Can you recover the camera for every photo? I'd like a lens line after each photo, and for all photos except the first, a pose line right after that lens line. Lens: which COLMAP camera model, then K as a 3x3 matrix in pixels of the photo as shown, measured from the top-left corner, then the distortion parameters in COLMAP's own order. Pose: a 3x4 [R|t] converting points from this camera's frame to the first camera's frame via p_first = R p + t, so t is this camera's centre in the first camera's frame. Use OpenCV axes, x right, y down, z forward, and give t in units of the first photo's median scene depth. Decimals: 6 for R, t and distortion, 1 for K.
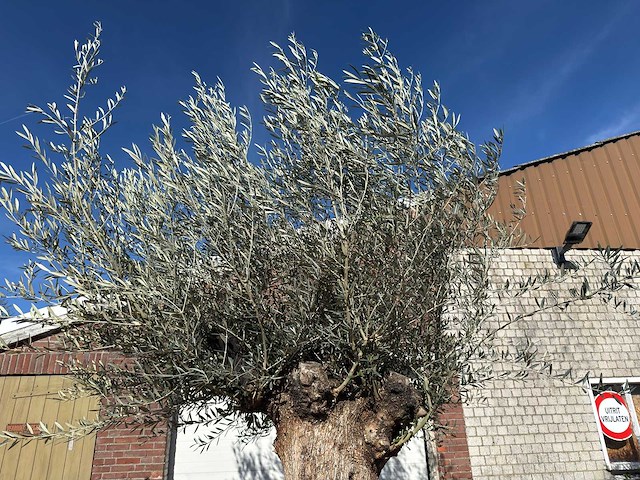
lens RADIAL K [[454.7, 0, 319.0], [0, 454.7, 247.1], [0, 0, 1]] dist [0.034435, -0.048551]
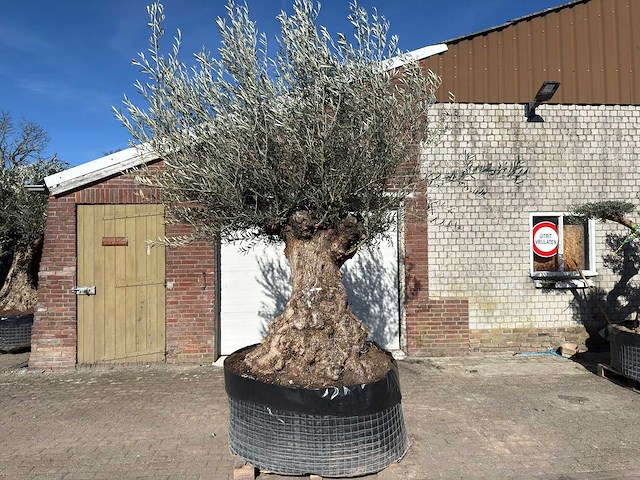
lens RADIAL K [[454.7, 0, 313.5], [0, 454.7, 245.0], [0, 0, 1]] dist [0.034435, -0.048551]
pose [[0.998511, 0.018974, -0.051138, 0.054973], [0.001277, 0.929159, 0.369677, -0.132249], [0.054530, -0.369192, 0.927752, -0.334739]]
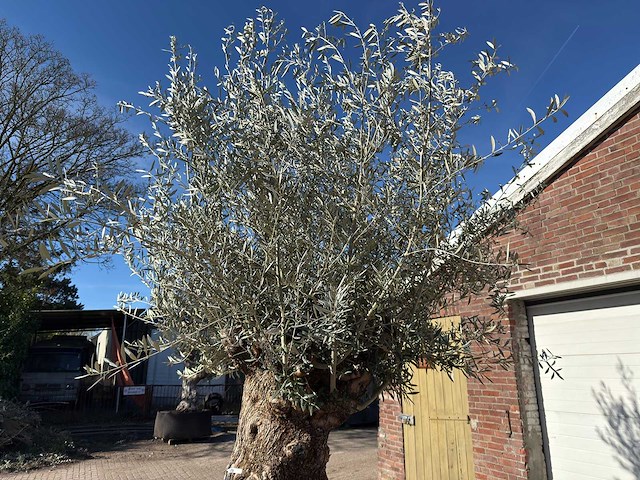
lens RADIAL K [[454.7, 0, 310.3], [0, 454.7, 237.2], [0, 0, 1]] dist [0.034435, -0.048551]
pose [[0.342732, -0.228225, -0.911289, 0.509694], [0.352364, 0.930451, -0.100501, 0.100411], [0.870847, -0.286661, 0.399313, 0.344549]]
